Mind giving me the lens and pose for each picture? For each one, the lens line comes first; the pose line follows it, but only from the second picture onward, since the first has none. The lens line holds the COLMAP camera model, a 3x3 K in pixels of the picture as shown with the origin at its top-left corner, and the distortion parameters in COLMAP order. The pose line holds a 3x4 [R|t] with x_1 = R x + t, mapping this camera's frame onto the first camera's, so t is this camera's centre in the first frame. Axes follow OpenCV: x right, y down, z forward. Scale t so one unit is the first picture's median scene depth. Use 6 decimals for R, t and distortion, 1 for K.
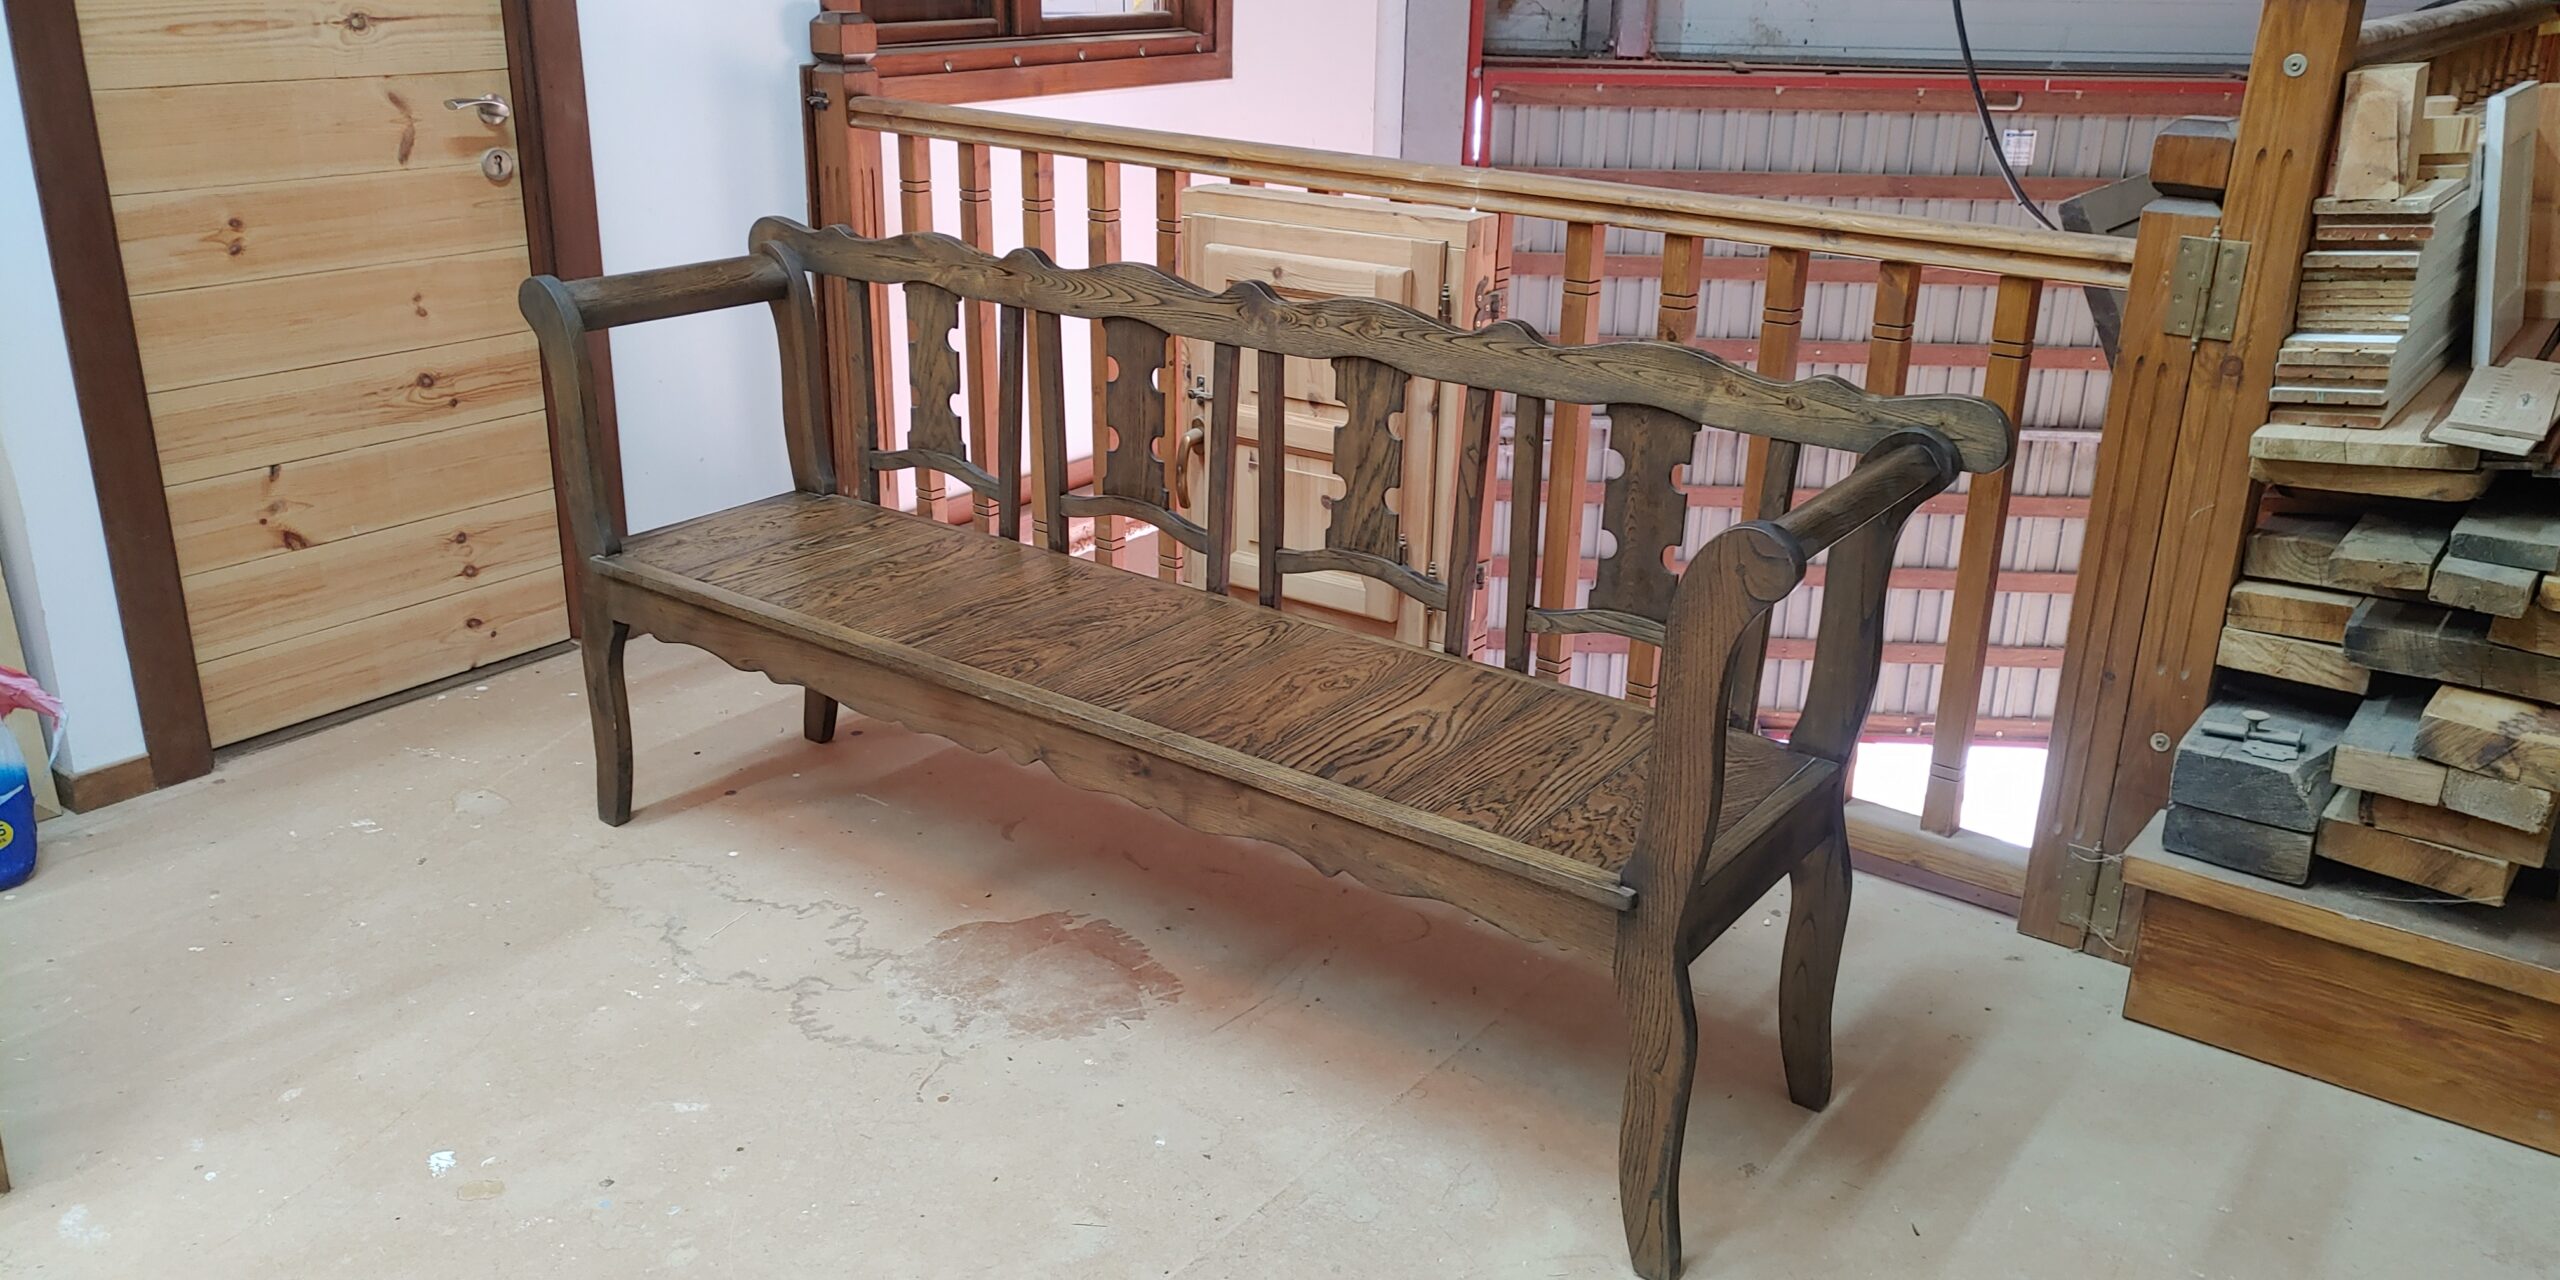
lens RADIAL K [[1856.1, 0, 1265.5], [0, 1856.1, 628.6], [0, 0, 1]] dist [0.007210, 0.000127]
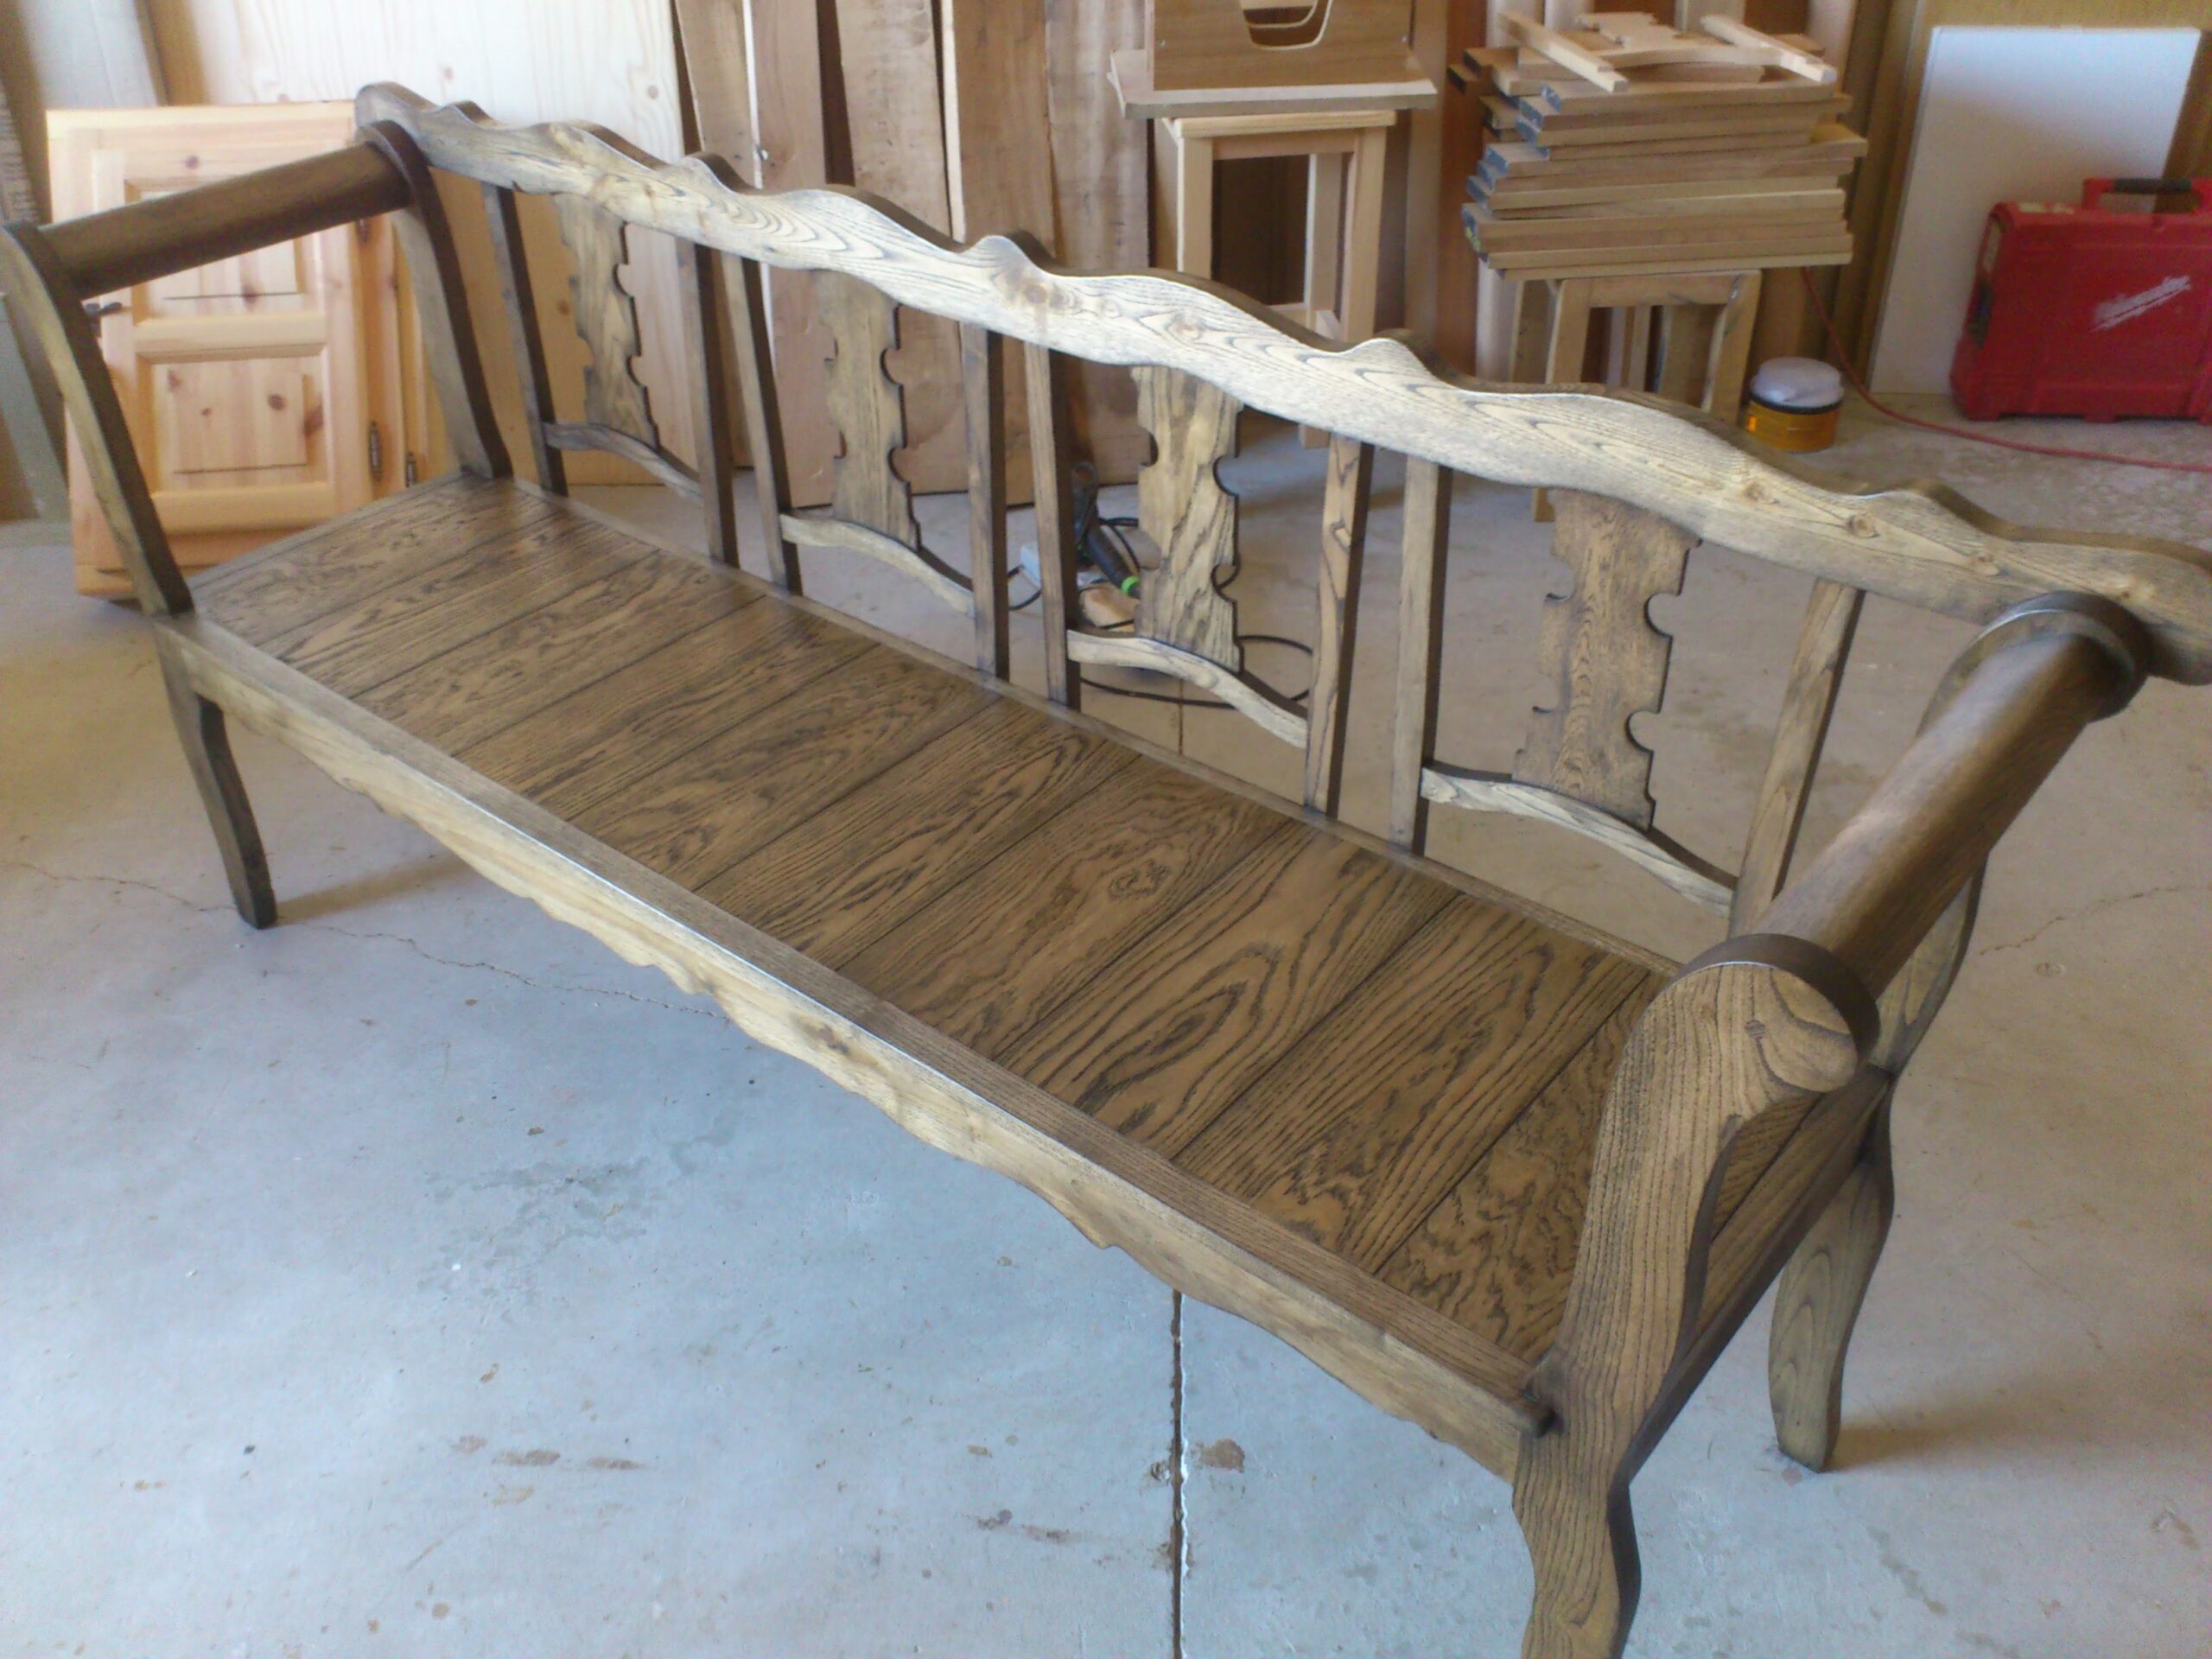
lens RADIAL K [[1942.9, 0, 1117.0], [0, 1942.9, 837.4], [0, 0, 1]] dist [-0.017772, -0.001330]
pose [[0.998395, -0.006822, -0.056225, 0.074932], [0.020412, 0.969349, 0.244838, -0.166960], [0.052832, -0.245593, 0.967932, 0.334188]]
